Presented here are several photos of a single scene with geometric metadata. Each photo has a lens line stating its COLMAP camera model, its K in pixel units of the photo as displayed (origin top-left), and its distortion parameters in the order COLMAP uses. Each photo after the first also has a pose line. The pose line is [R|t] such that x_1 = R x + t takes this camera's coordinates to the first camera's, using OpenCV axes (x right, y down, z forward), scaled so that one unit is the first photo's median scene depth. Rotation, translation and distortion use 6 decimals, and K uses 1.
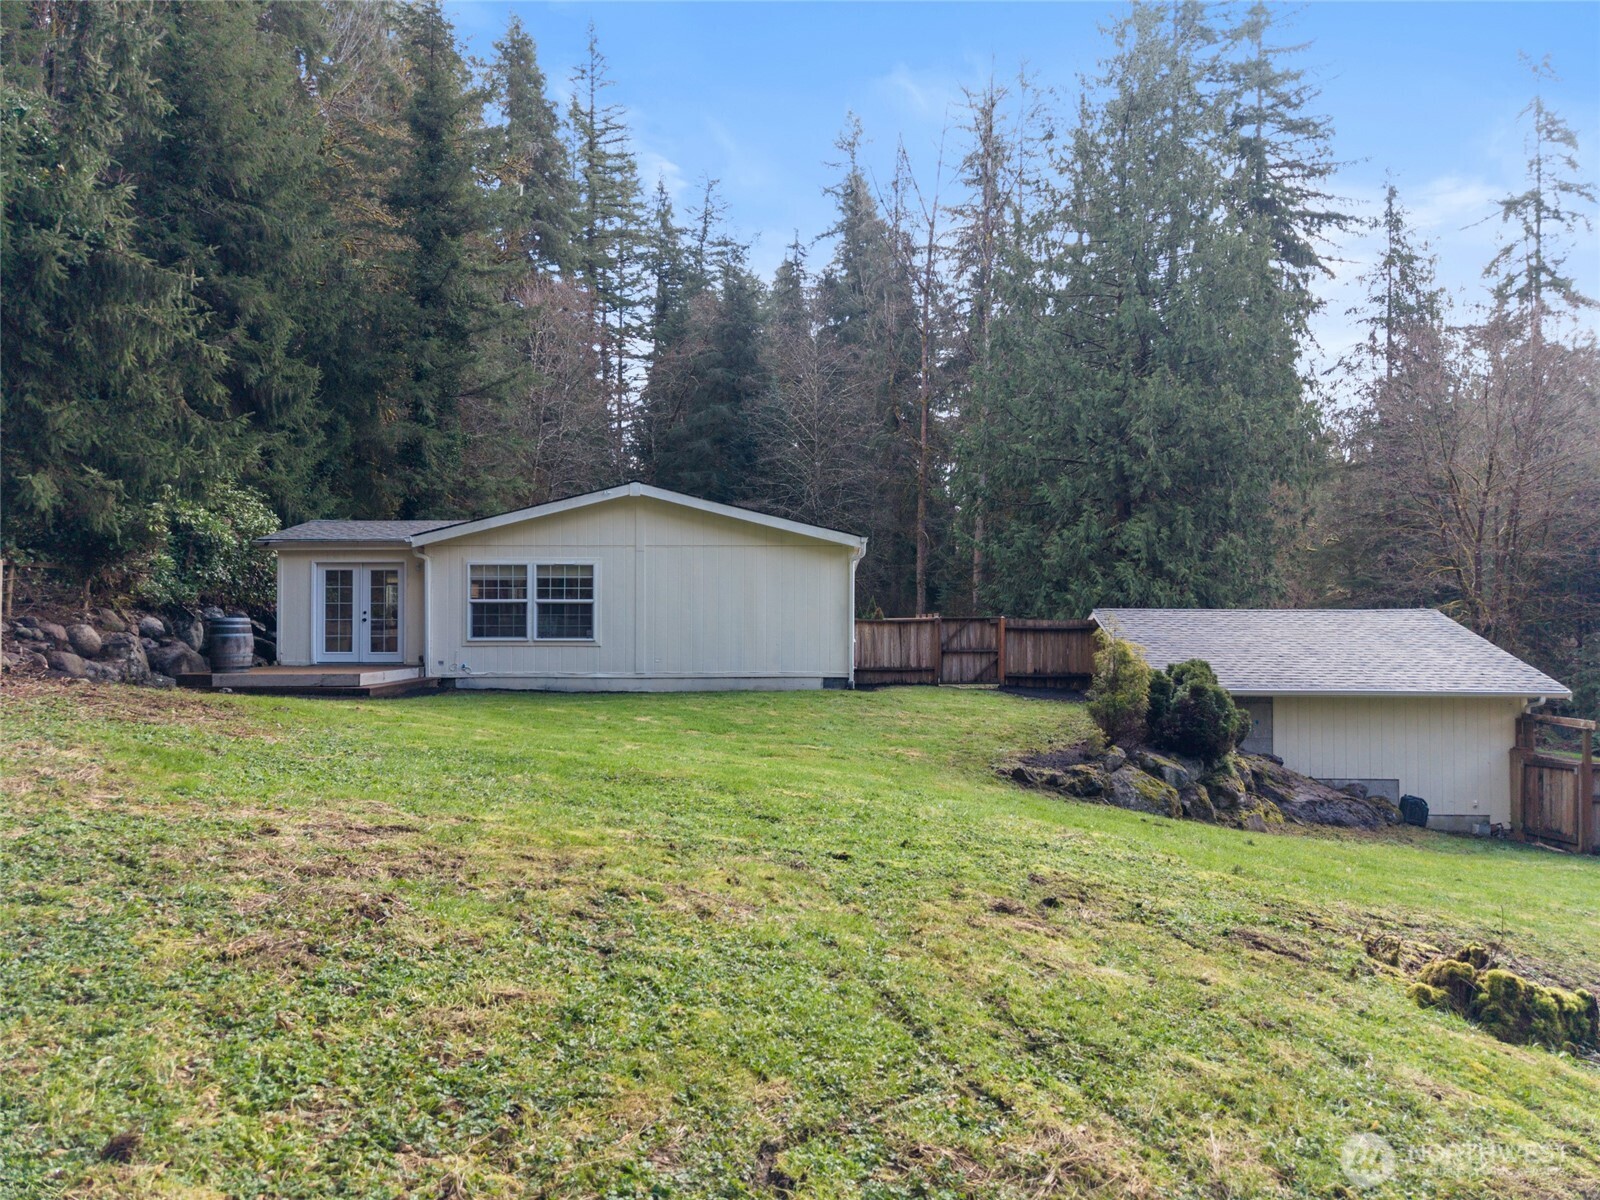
lens RADIAL K [[1063.9, 0, 800.0], [0, 1063.9, 600.0], [0, 0, 1]] dist [0.050156, -0.060868]
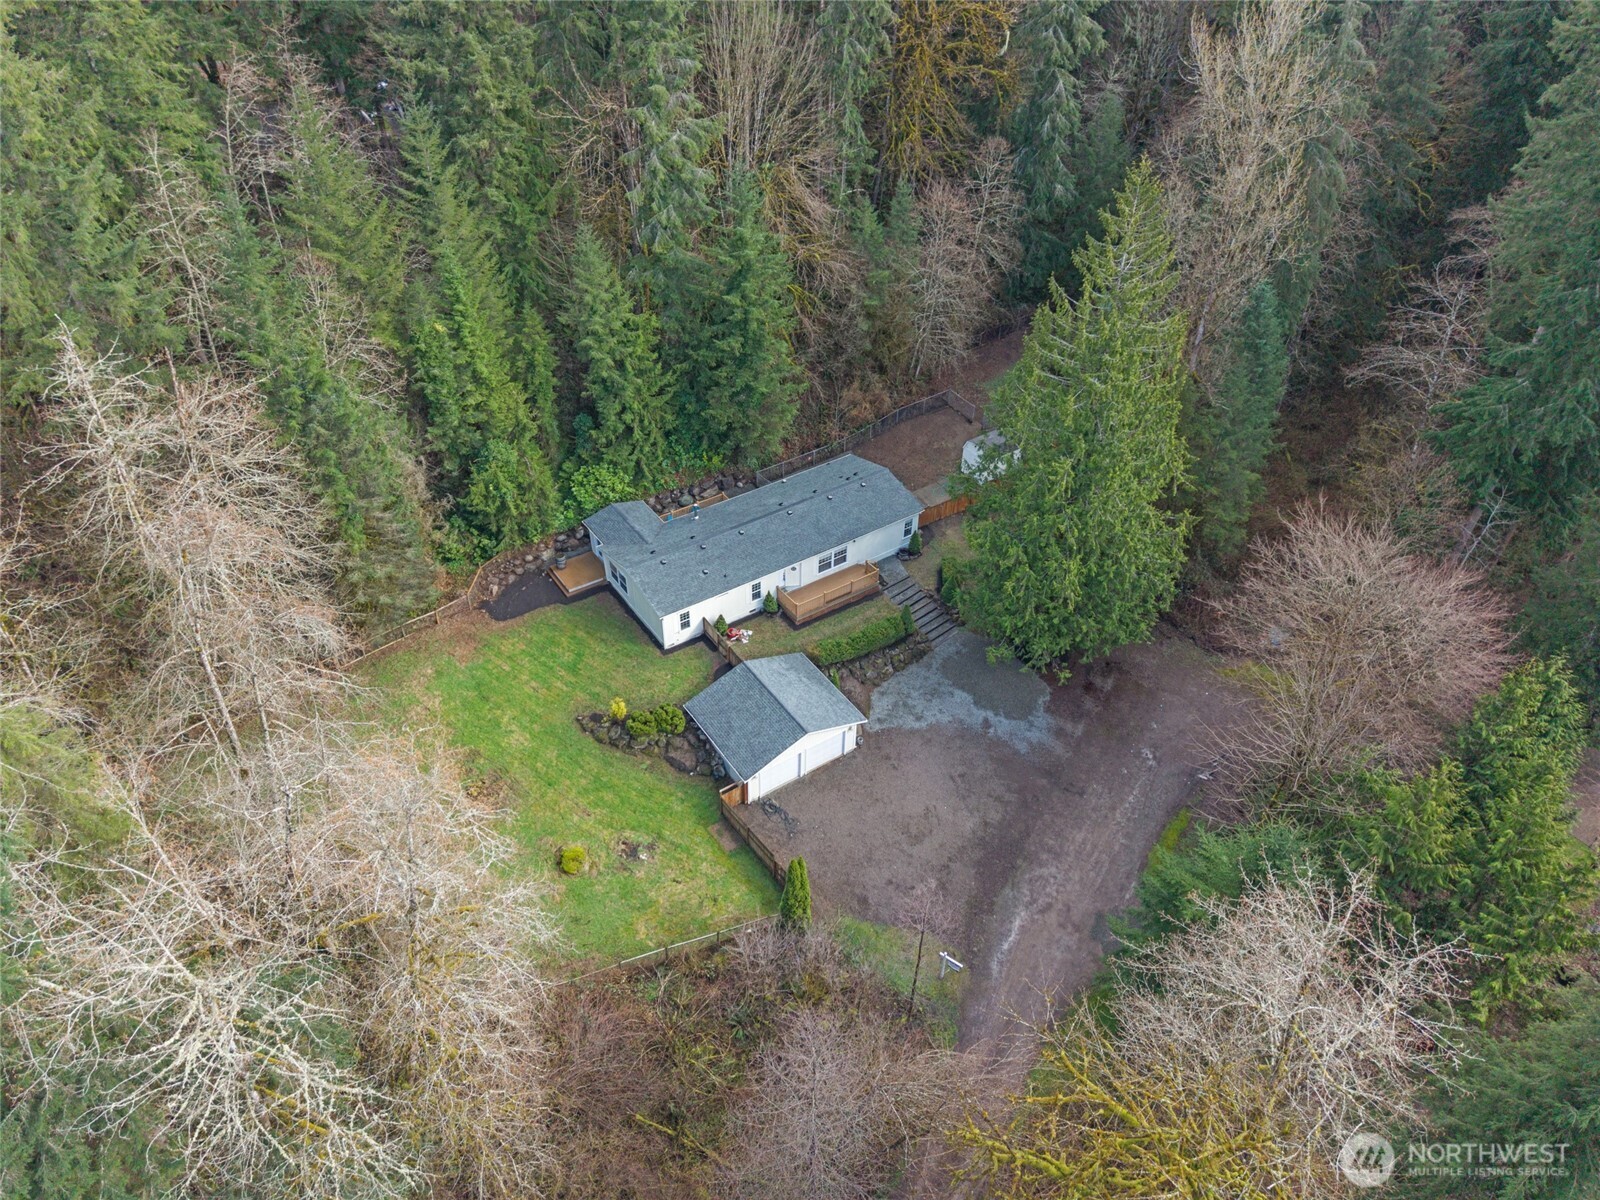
lens RADIAL K [[1052.0, 0, 800.0], [0, 1052.0, 600.0], [0, 0, 1]] dist [0.128034, -0.217175]
pose [[0.589496, 0.520035, -0.618109, 2.218183], [0.005923, 0.762399, 0.647080, -2.130239], [0.807750, -0.385112, 0.446351, -0.064729]]
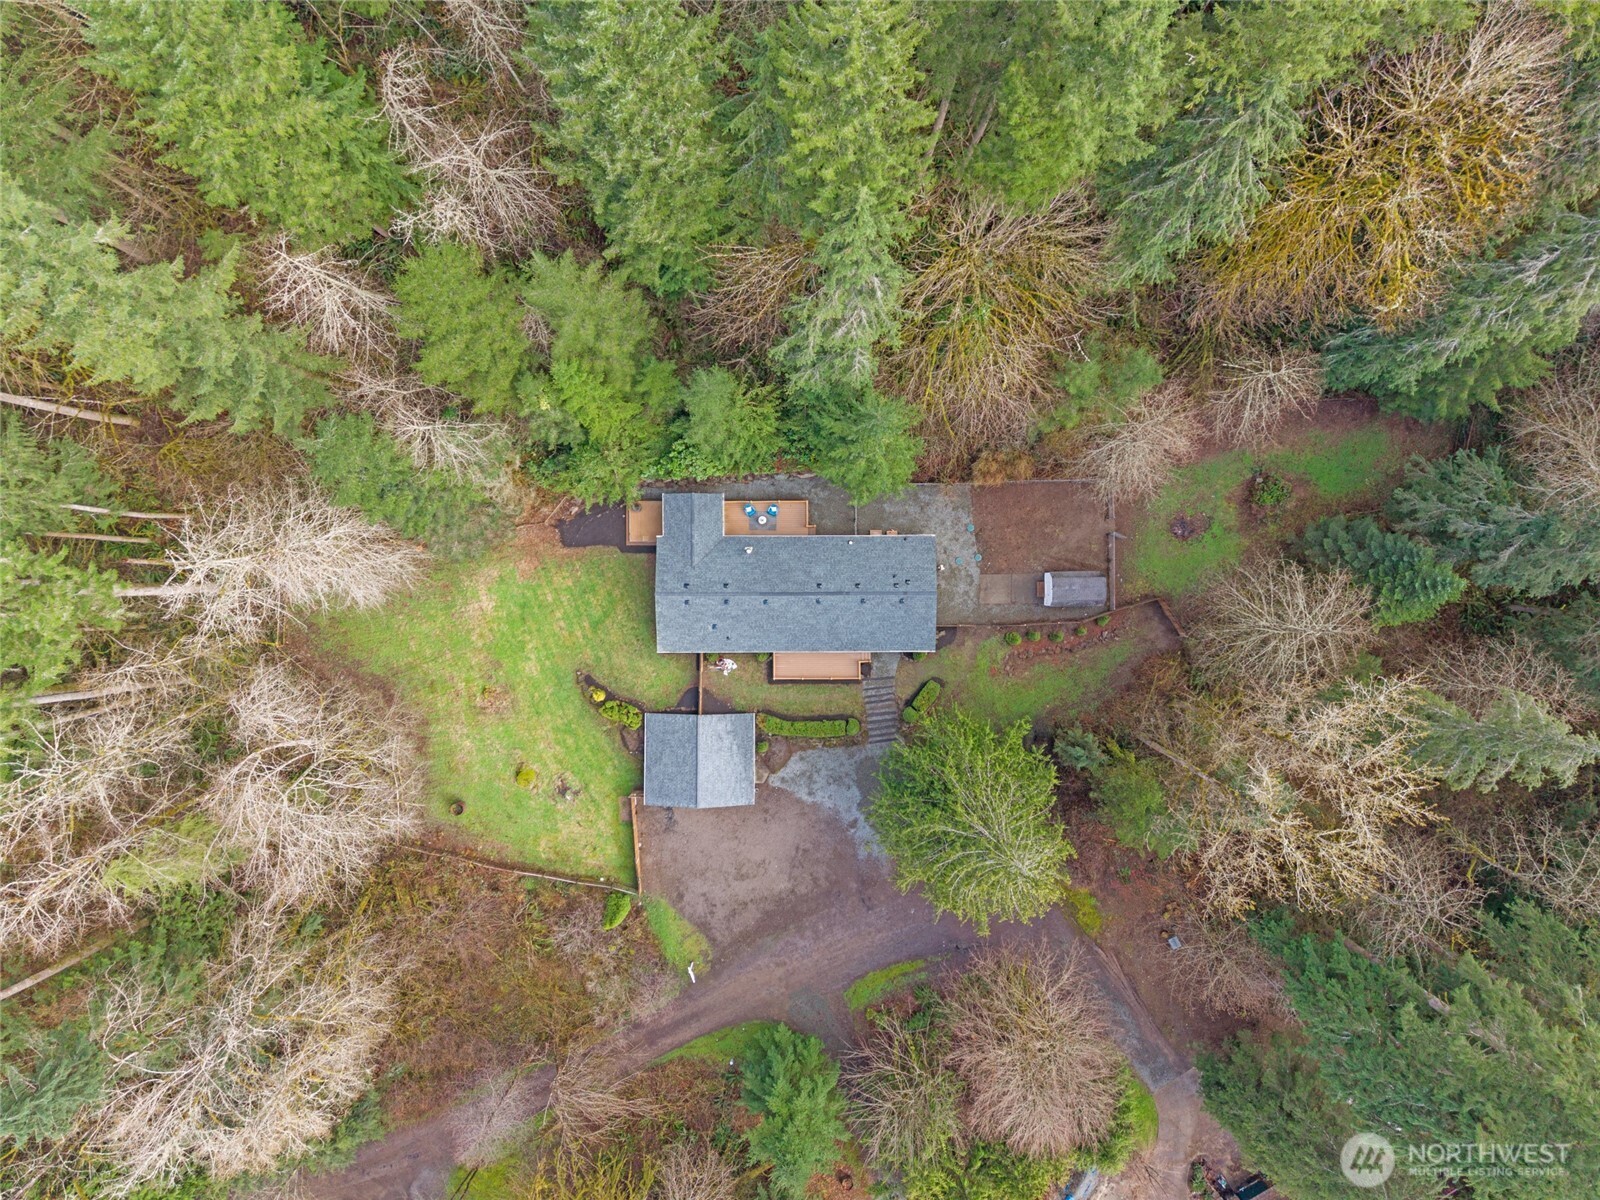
lens RADIAL K [[1063.9, 0, 800.0], [0, 1063.9, 600.0], [0, 0, 1]] dist [0.050156, -0.060868]
pose [[0.041320, 0.999038, -0.014714, -0.050596], [0.007689, 0.014408, 0.999867, -3.933836], [0.999116, -0.041427, -0.007086, 1.534561]]
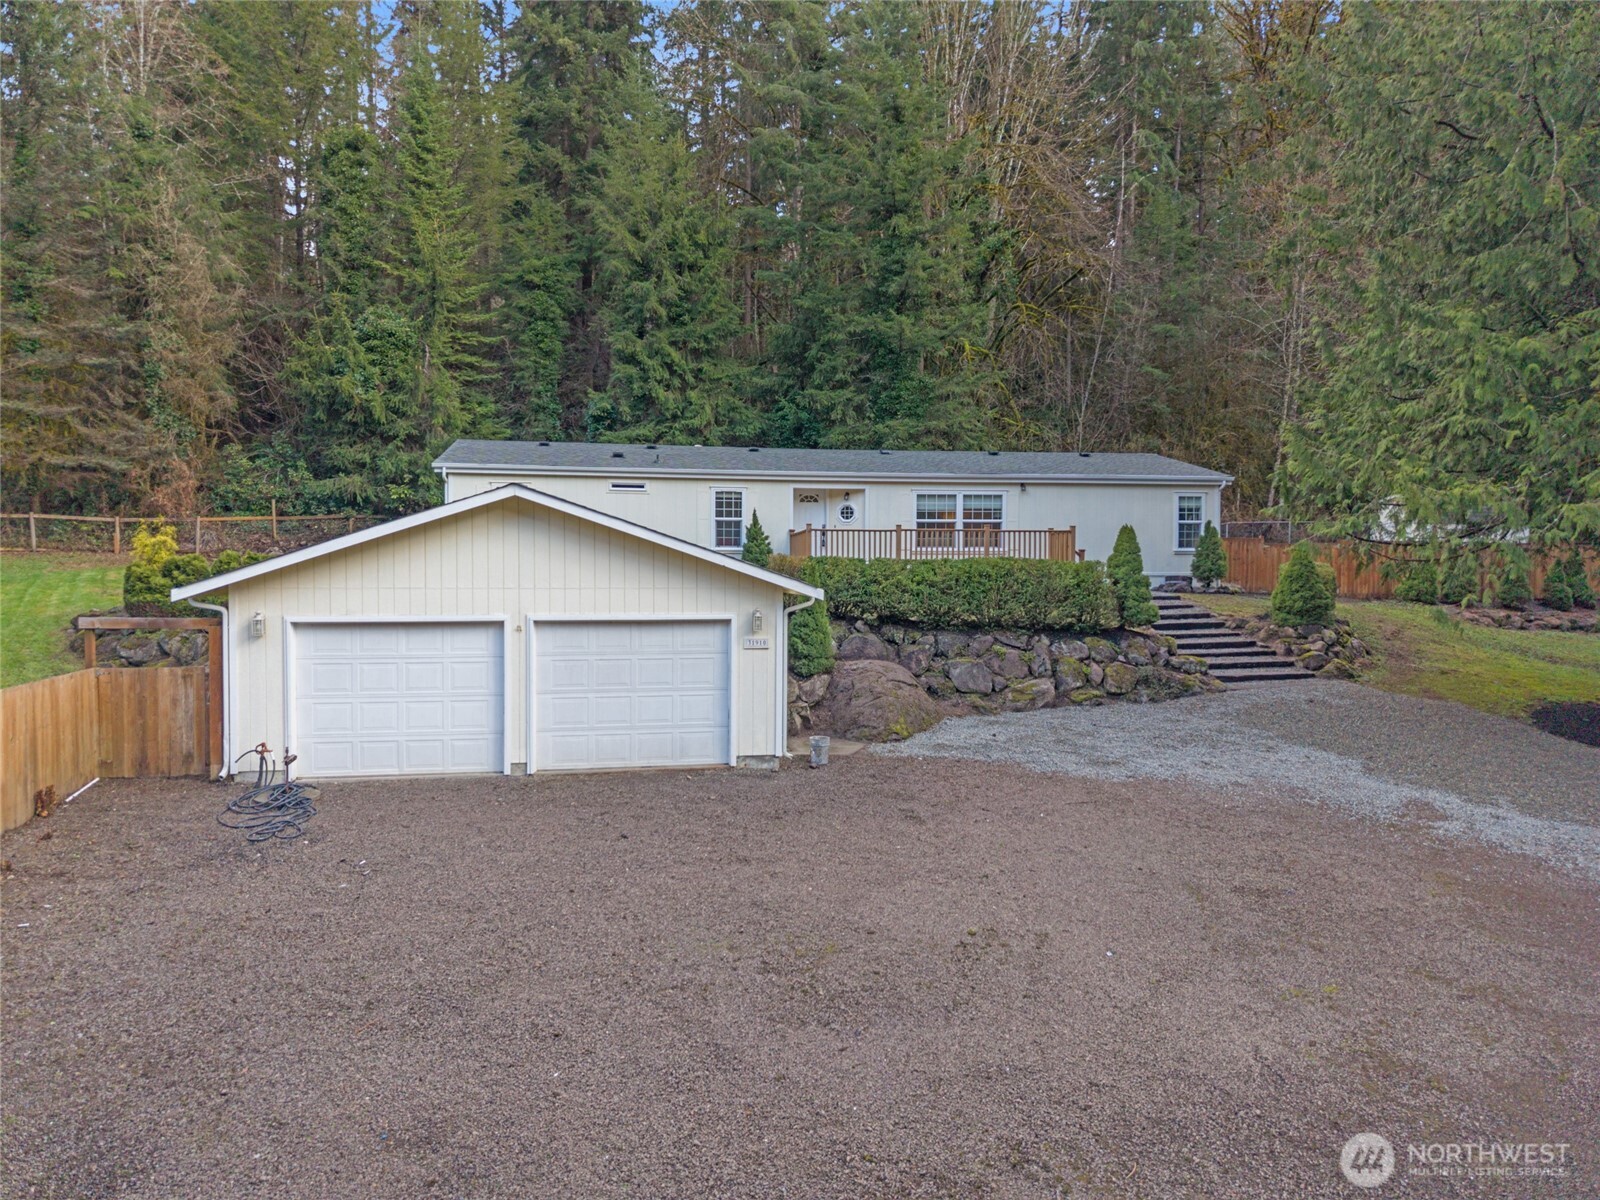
lens RADIAL K [[1063.9, 0, 800.0], [0, 1063.9, 600.0], [0, 0, 1]] dist [0.050156, -0.060868]
pose [[0.209006, 0.029262, -0.977476, 1.365869], [0.013107, 0.999379, 0.032720, 0.065613], [0.977826, -0.019650, 0.208493, 1.134608]]
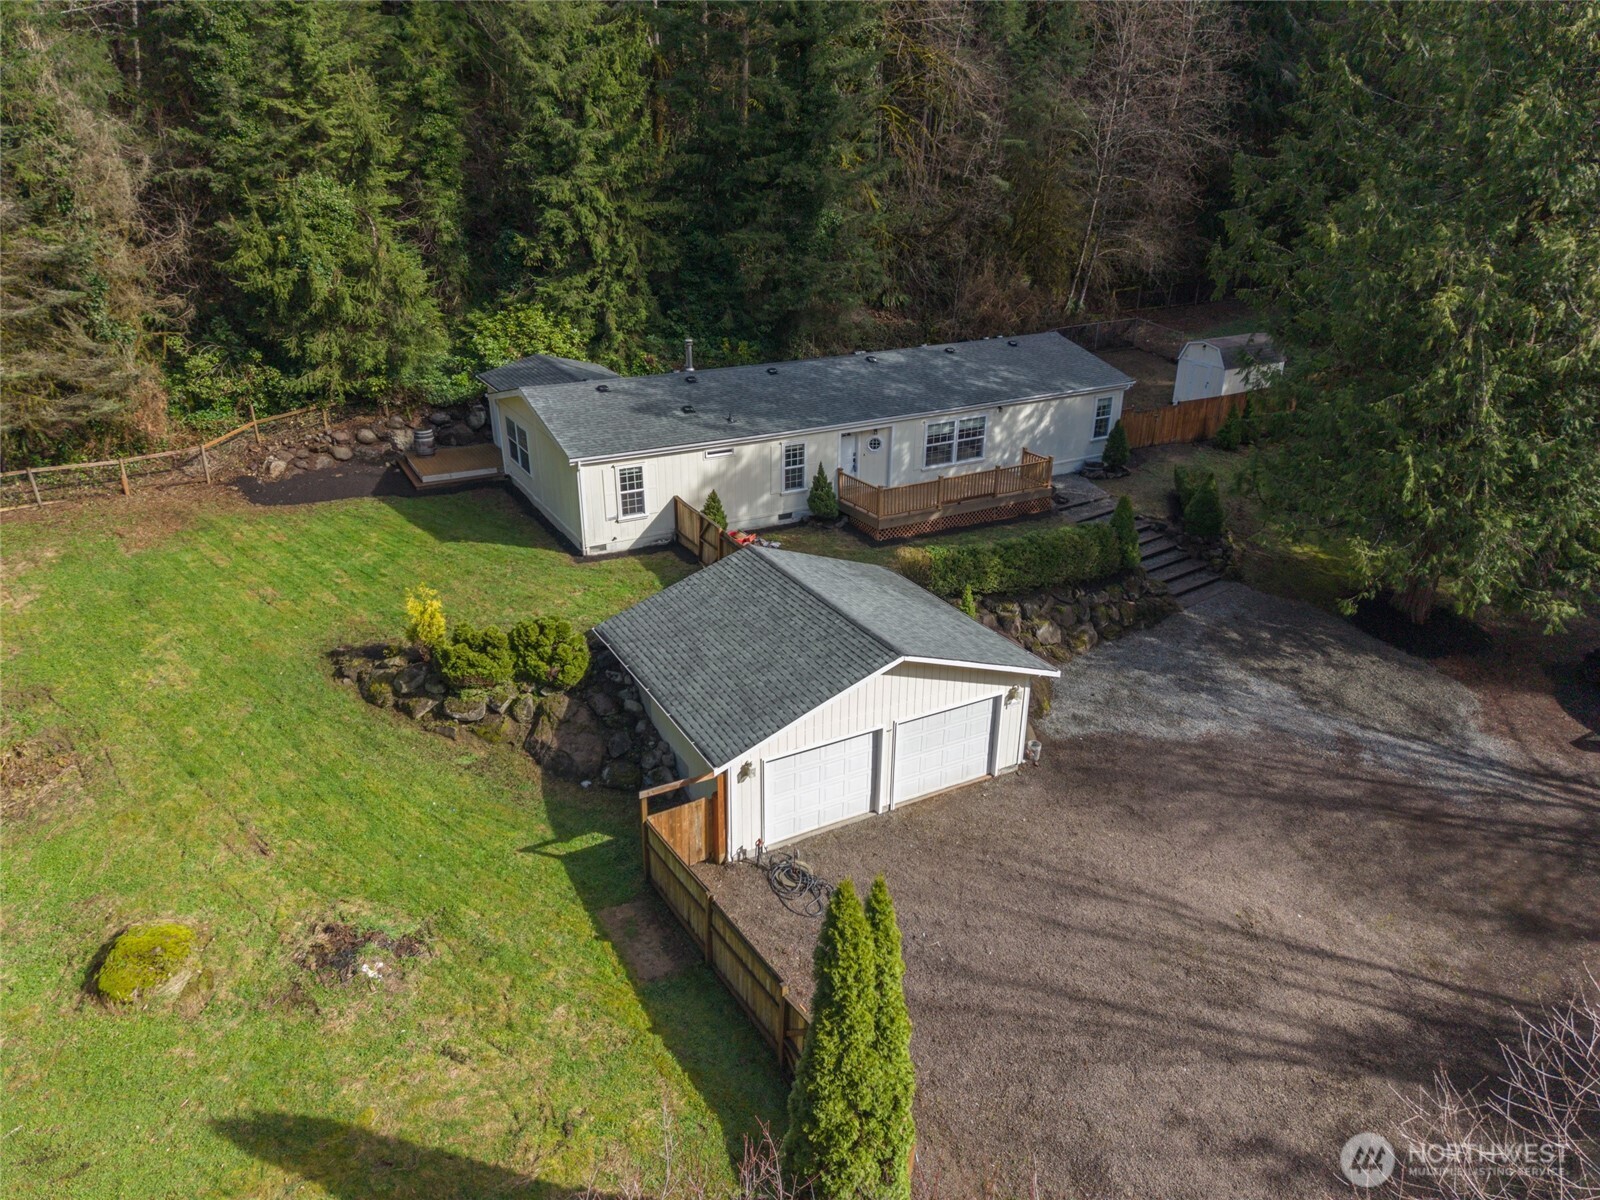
lens RADIAL K [[1063.9, 0, 800.0], [0, 1063.9, 600.0], [0, 0, 1]] dist [0.050156, -0.060868]
pose [[0.519587, 0.346243, -0.781118, 1.376376], [0.006984, 0.912460, 0.409107, -0.461961], [0.854389, -0.218022, 0.471684, 0.535653]]
